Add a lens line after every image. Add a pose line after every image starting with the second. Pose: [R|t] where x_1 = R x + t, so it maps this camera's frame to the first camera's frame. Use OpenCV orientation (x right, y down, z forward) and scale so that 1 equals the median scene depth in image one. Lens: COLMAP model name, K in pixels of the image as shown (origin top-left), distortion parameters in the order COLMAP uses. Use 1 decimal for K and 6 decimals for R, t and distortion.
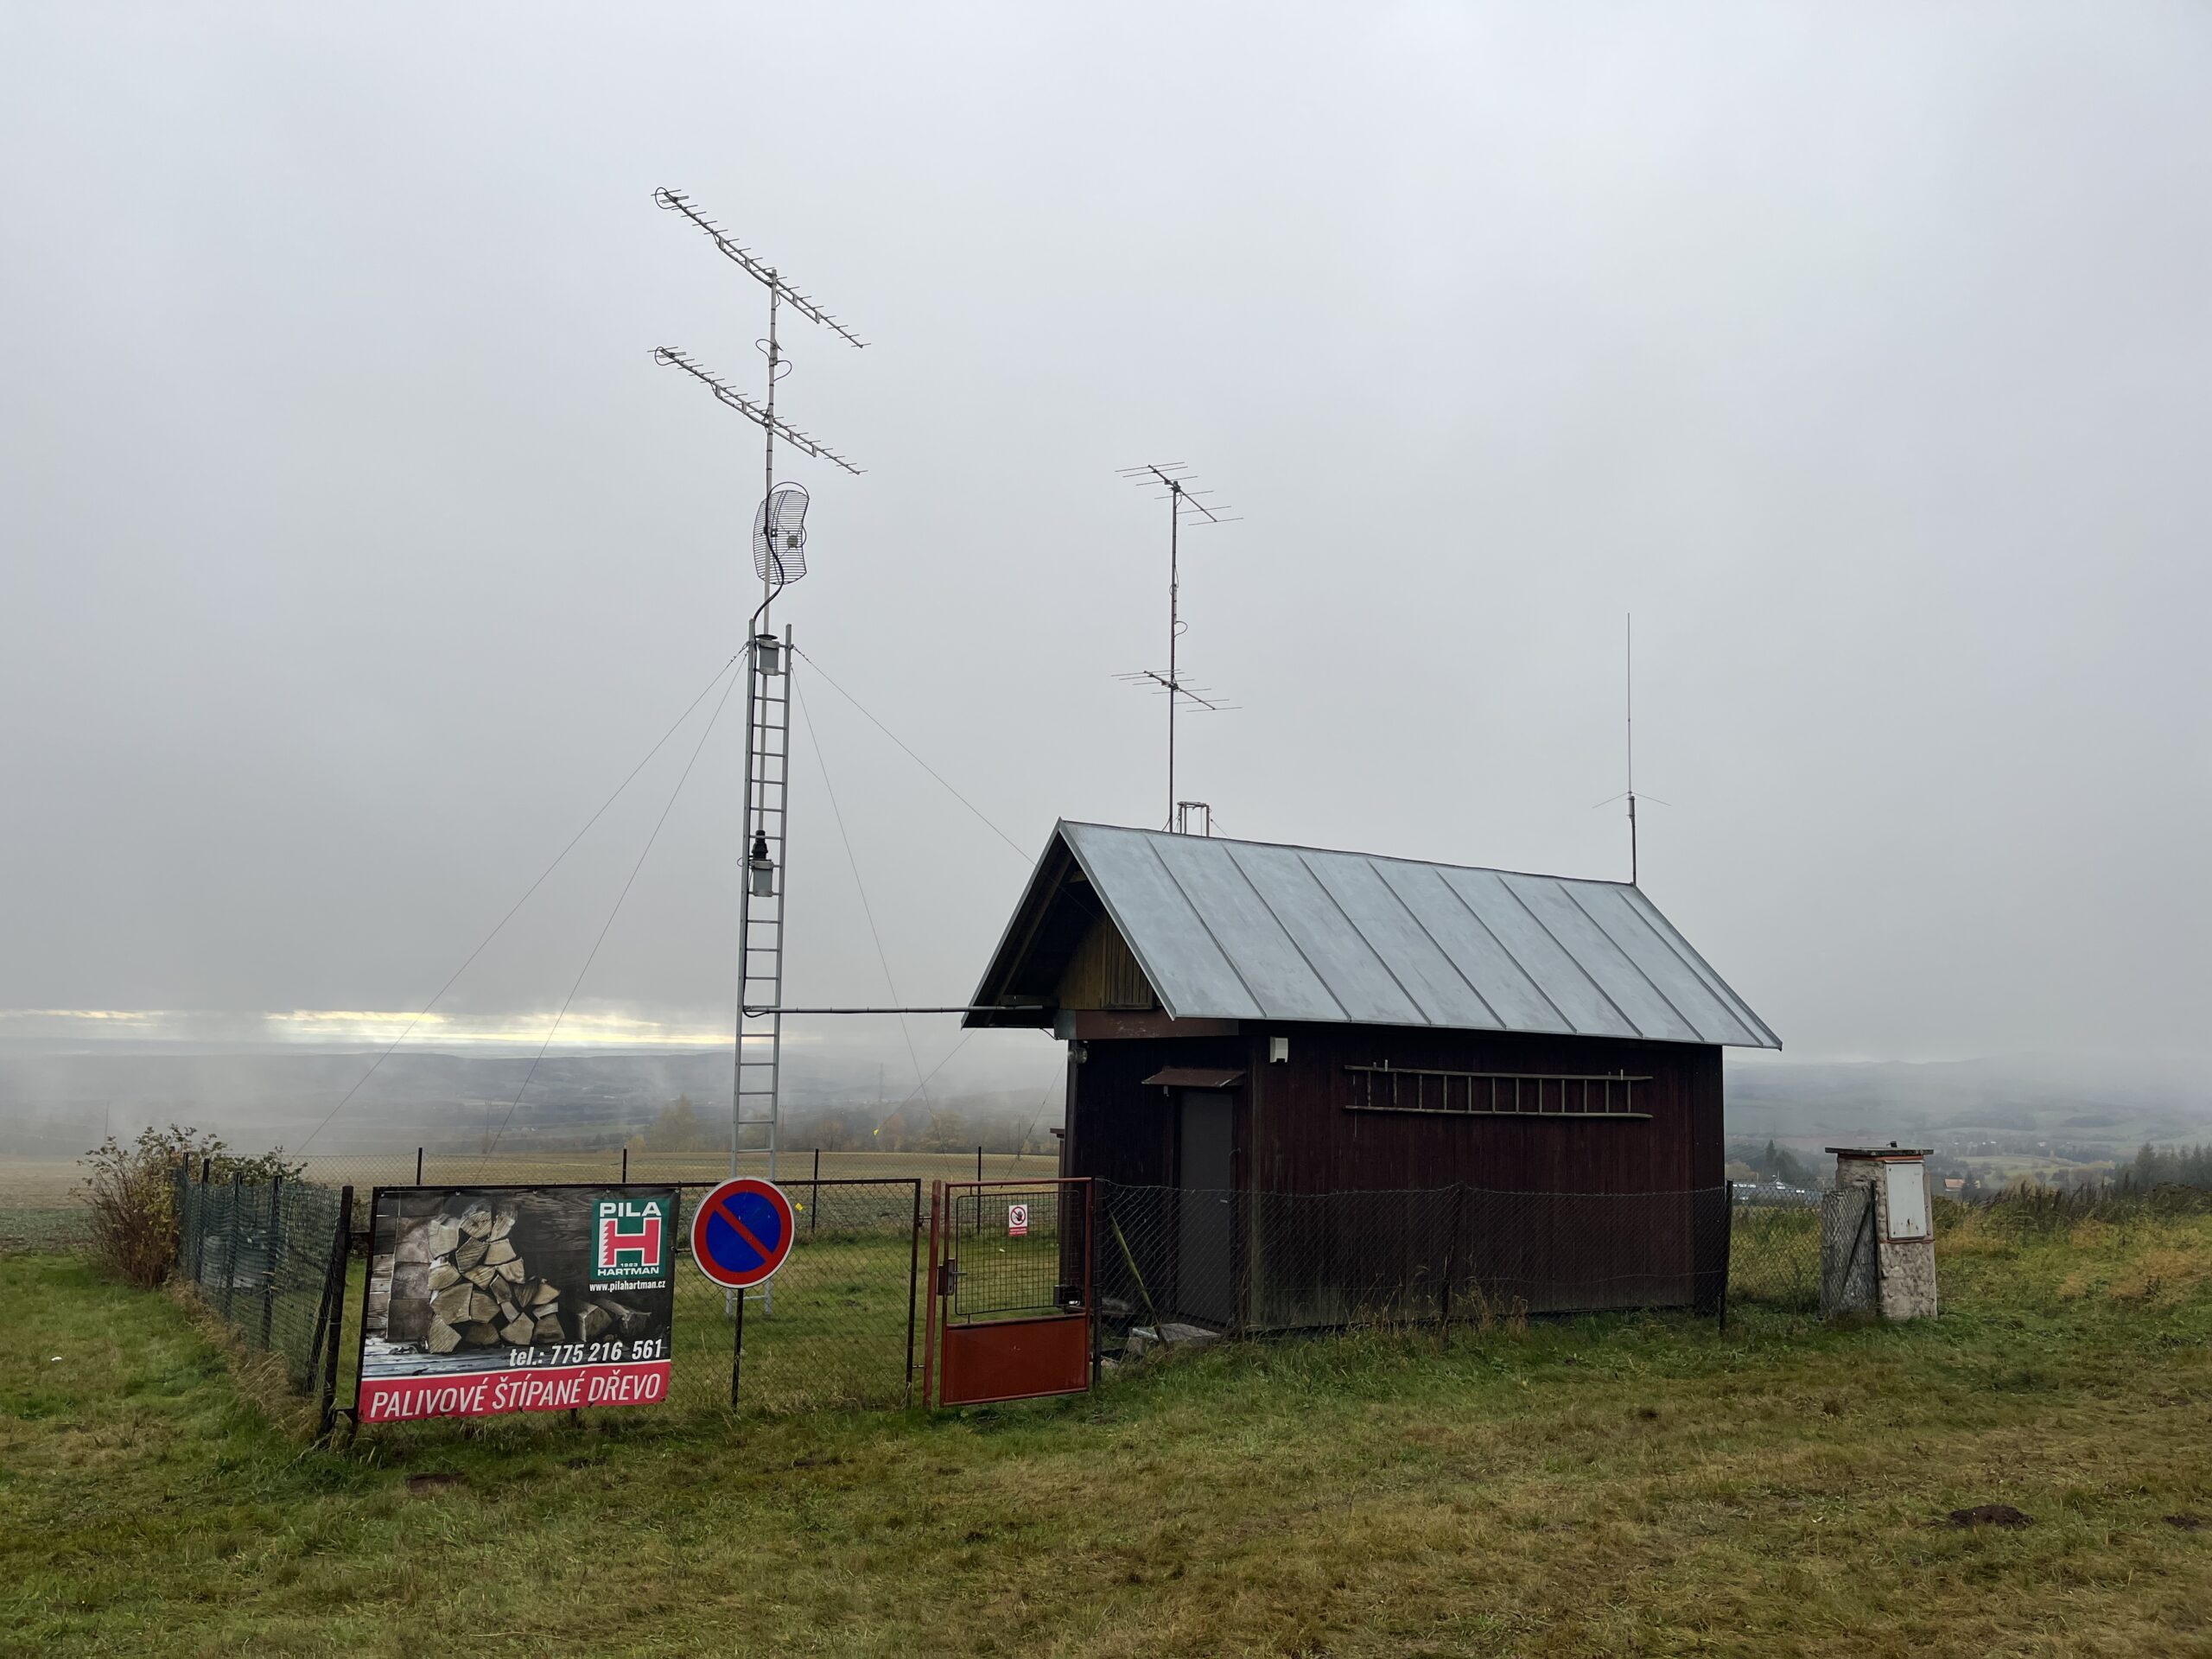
lens RADIAL K [[1736.3, 0, 1106.0], [0, 1736.3, 829.5], [0, 0, 1]] dist [0.050930, -0.003284]
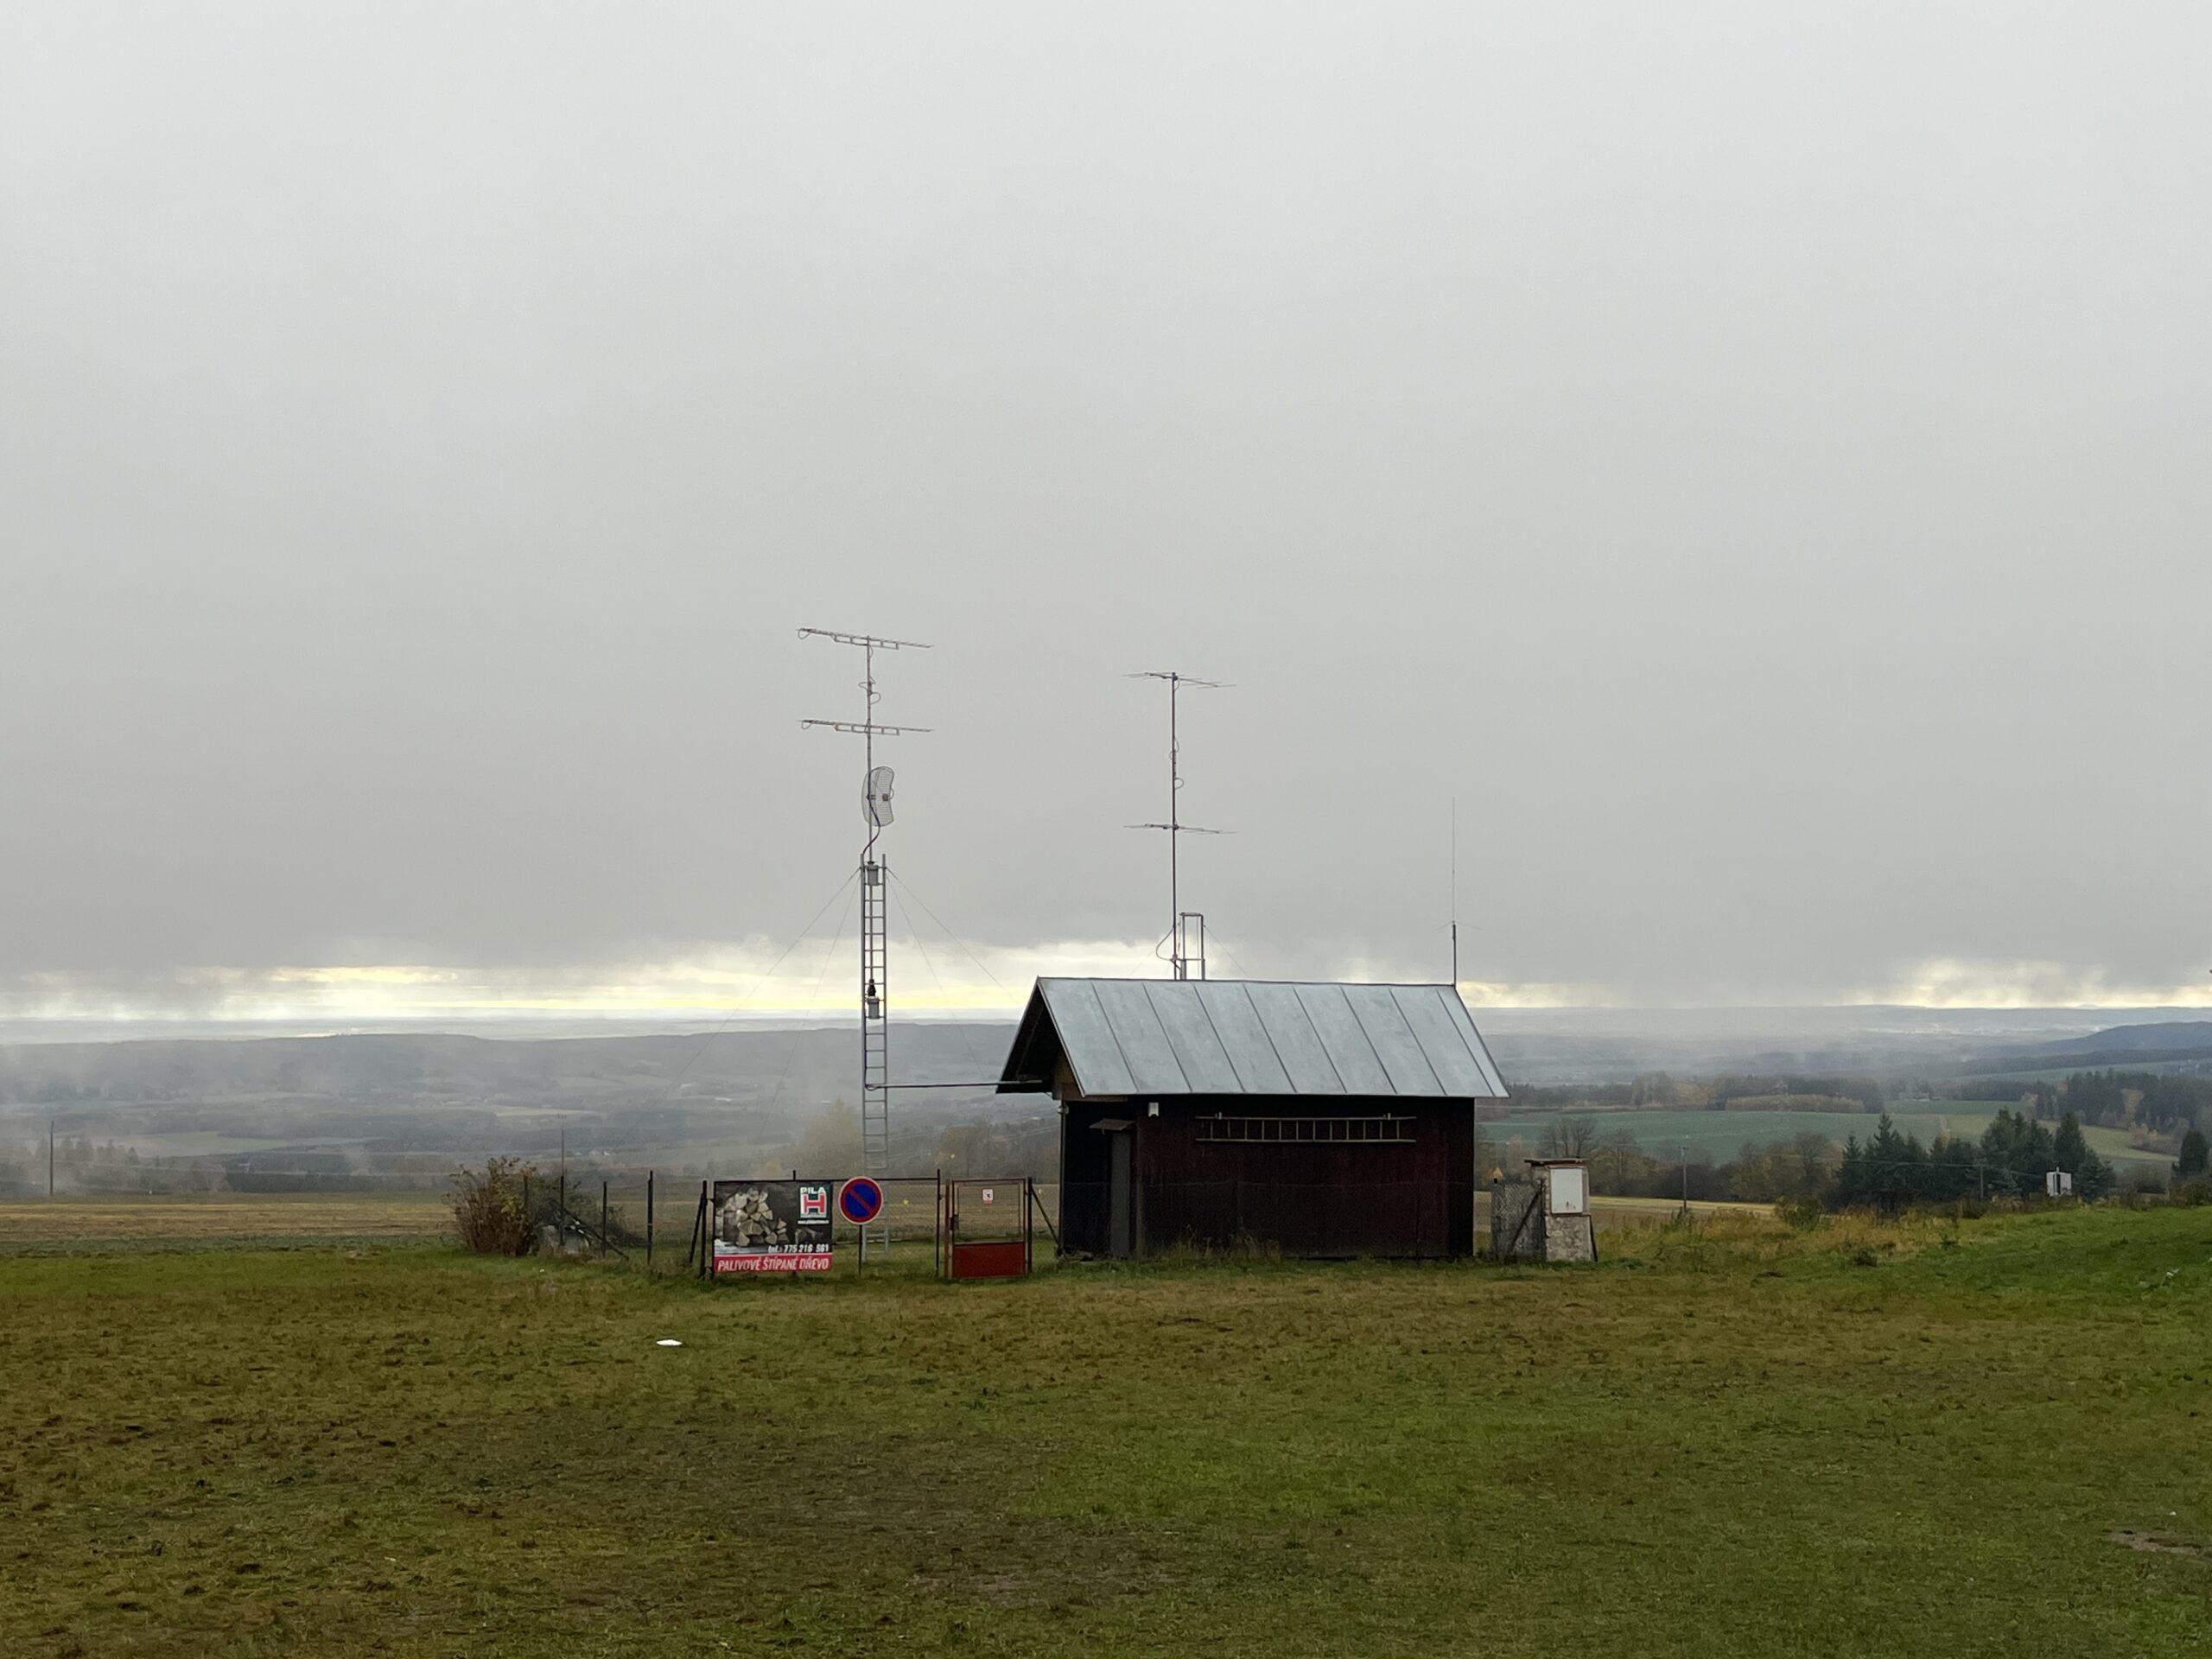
lens RADIAL K [[2844.2, 0, 1106.0], [0, 2844.2, 829.5], [0, 0, 1]] dist [0.133975, 0.012287]
pose [[0.989902, -0.026434, -0.139267, 0.473433], [0.034733, 0.997741, 0.057496, -0.337563], [0.137433, -0.061753, 0.988584, -1.927950]]
